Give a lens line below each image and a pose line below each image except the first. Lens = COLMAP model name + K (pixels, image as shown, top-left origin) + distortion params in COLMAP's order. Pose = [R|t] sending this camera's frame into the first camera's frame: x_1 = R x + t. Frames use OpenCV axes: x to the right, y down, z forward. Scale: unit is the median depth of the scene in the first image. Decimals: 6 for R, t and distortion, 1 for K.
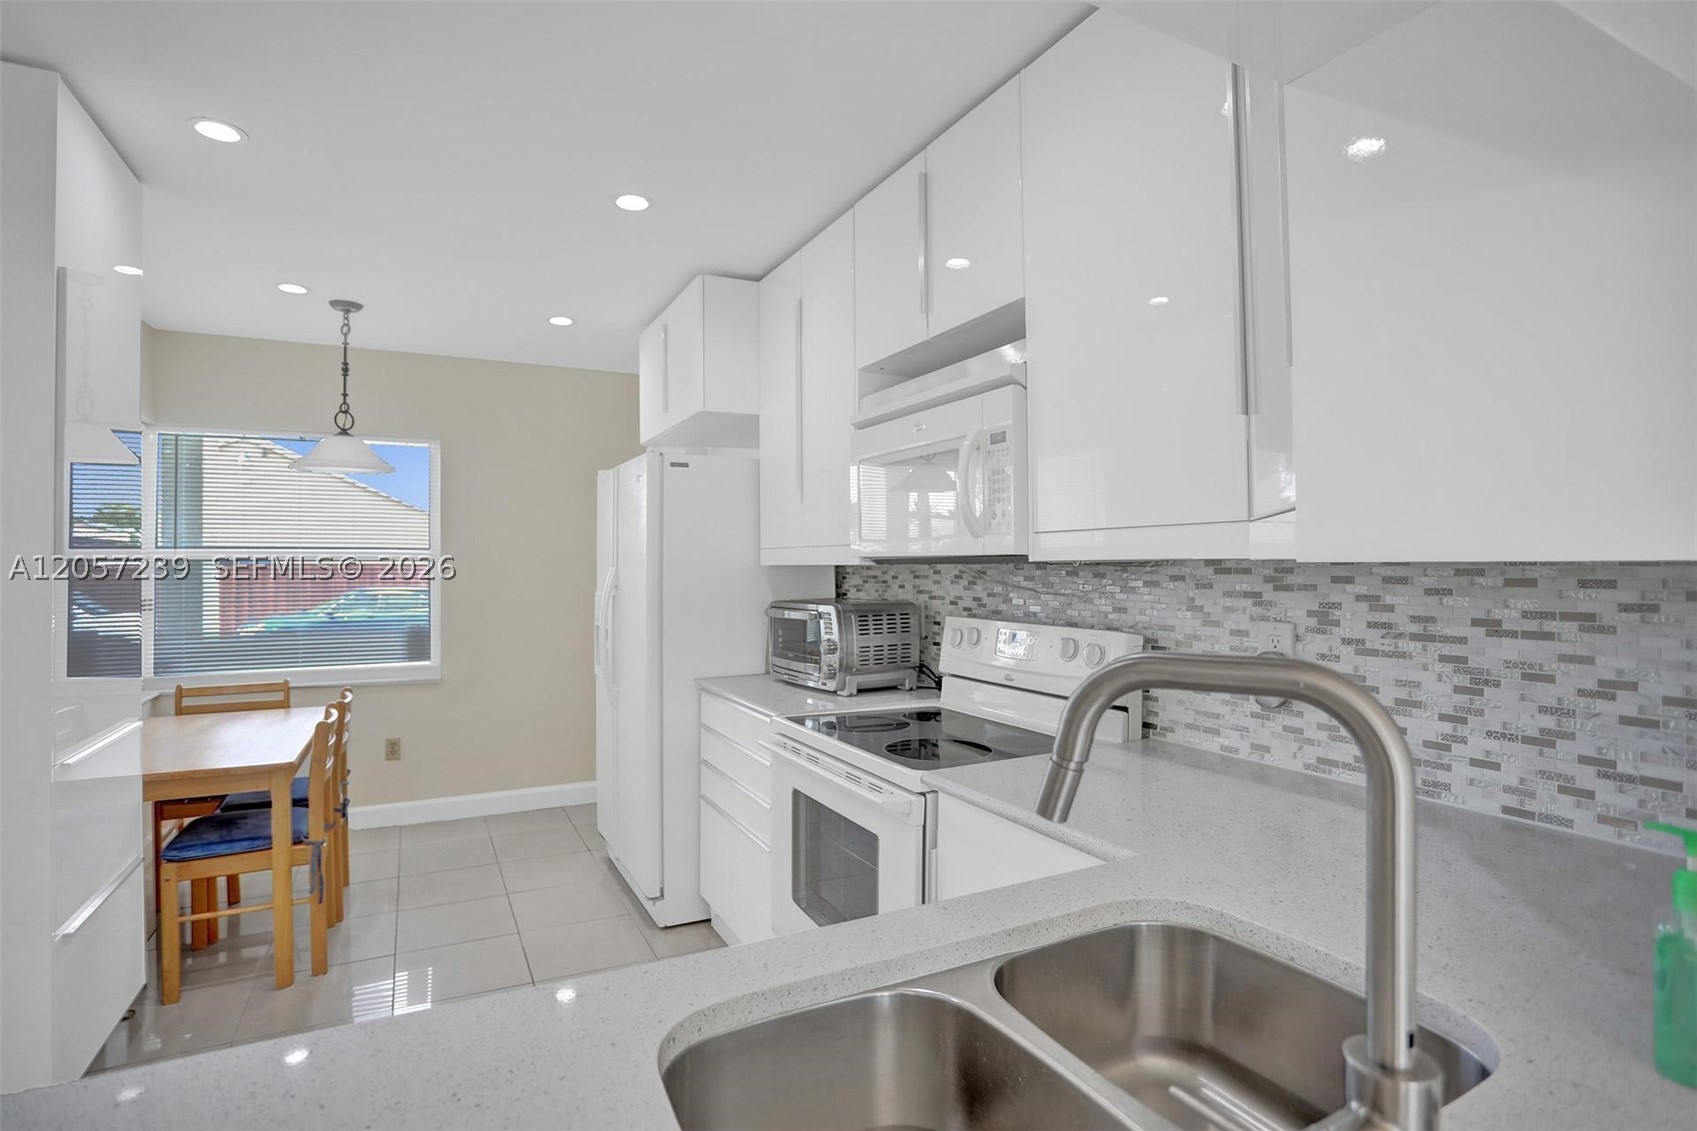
lens RADIAL K [[838.3, 0, 853.8], [0, 838.3, 558.5], [0, 0, 1]] dist [-0.032384, 0.000548]
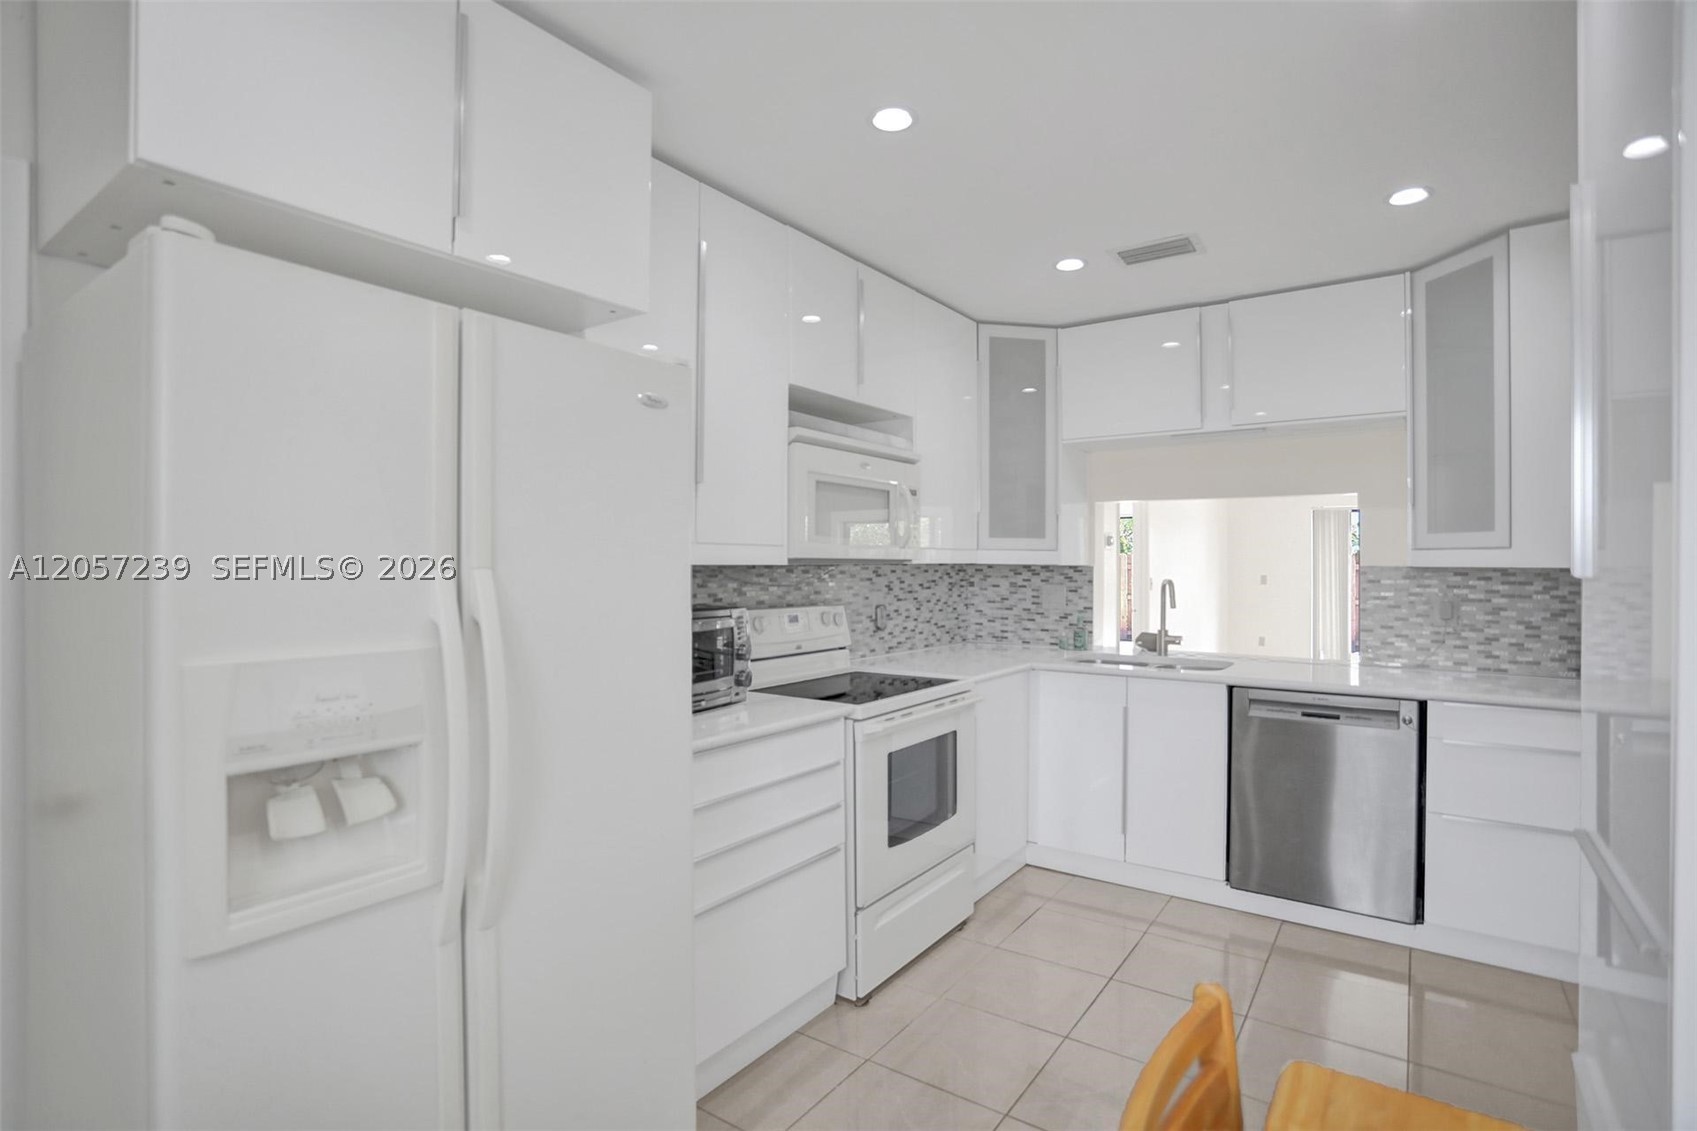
lens RADIAL K [[838.3, 0, 853.8], [0, 838.3, 558.5], [0, 0, 1]] dist [-0.032384, 0.000548]
pose [[-0.460618, 0.004848, 0.887585, -1.374185], [-0.010813, 0.999880, -0.011073, 0.014799], [-0.887533, -0.014698, -0.460510, 1.997279]]
